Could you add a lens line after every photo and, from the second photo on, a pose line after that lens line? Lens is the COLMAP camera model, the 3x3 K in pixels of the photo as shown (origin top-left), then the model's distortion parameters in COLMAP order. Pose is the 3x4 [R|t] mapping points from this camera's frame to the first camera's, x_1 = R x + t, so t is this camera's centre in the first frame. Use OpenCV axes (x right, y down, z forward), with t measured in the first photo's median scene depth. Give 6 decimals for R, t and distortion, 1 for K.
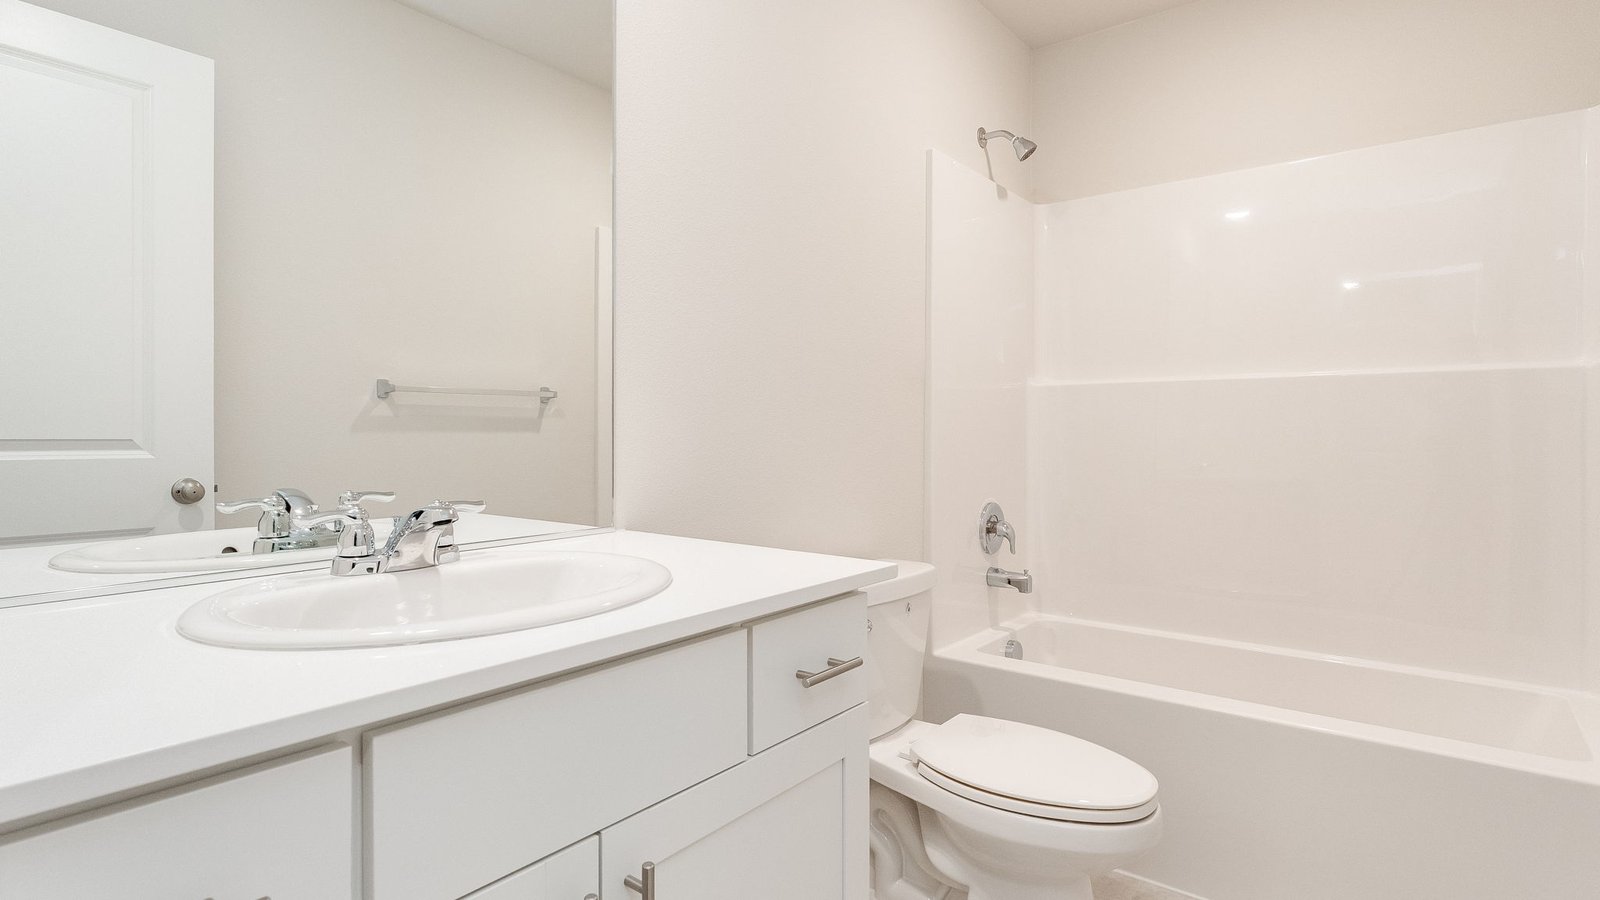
lens RADIAL K [[747.6, 0, 797.3], [0, 747.6, 441.0], [0, 0, 1]] dist [-0.003280, 0.000094]
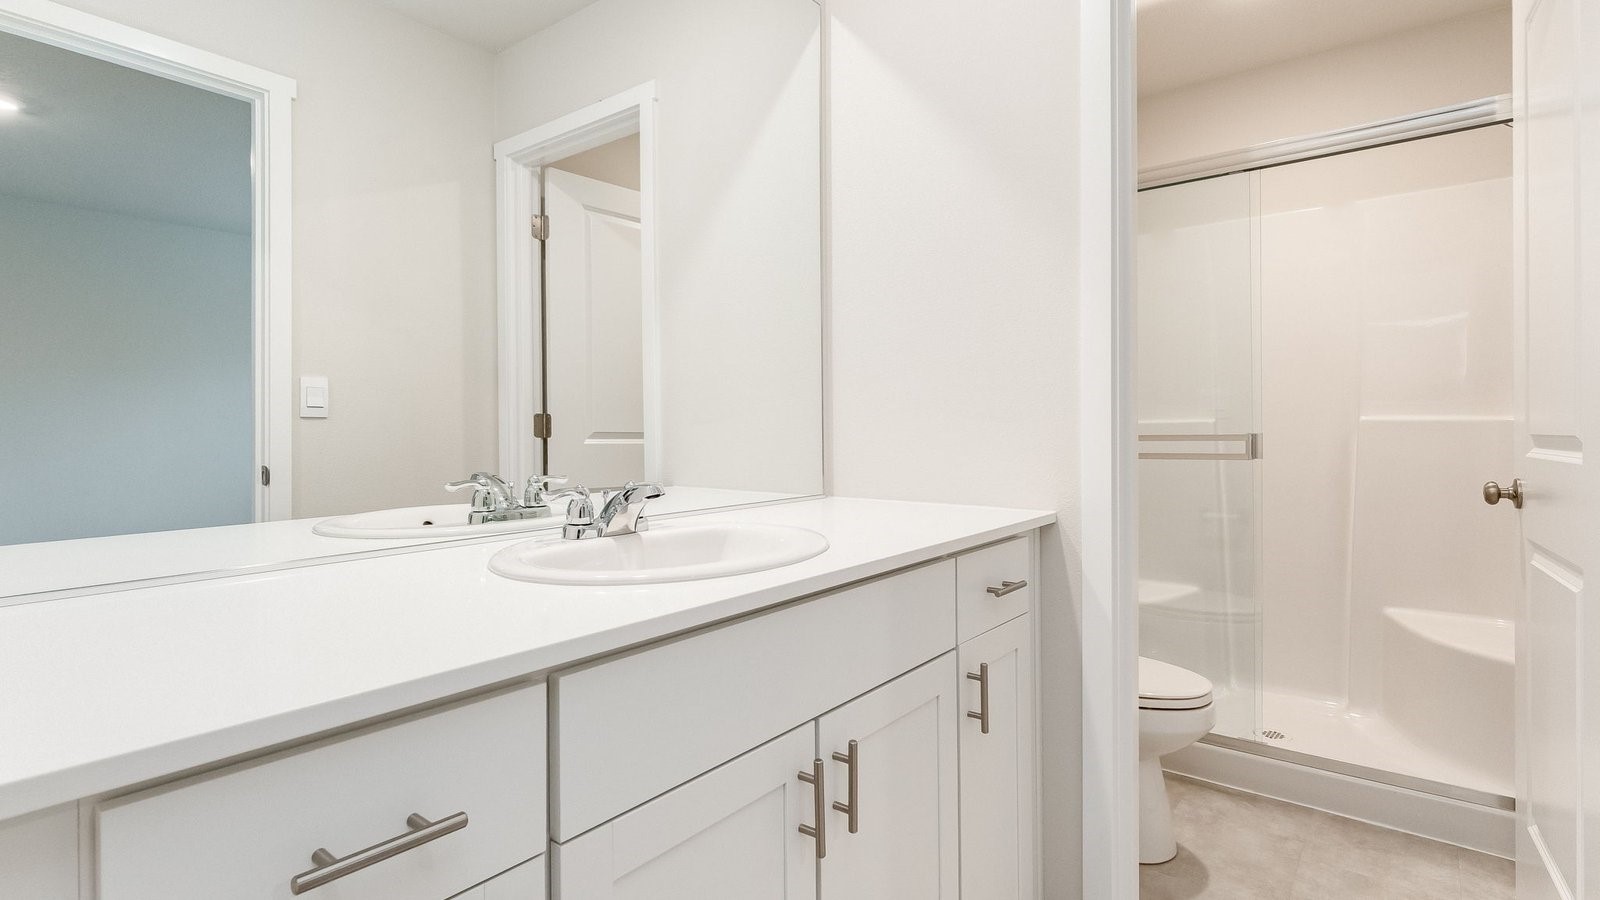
lens RADIAL K [[747.6, 0, 797.3], [0, 747.6, 441.0], [0, 0, 1]] dist [-0.003280, 0.000094]
pose [[0.999902, -0.011092, -0.008486, -0.192494], [0.011213, 0.999833, 0.014411, 0.000461], [0.008324, -0.014505, 0.999860, -0.238578]]
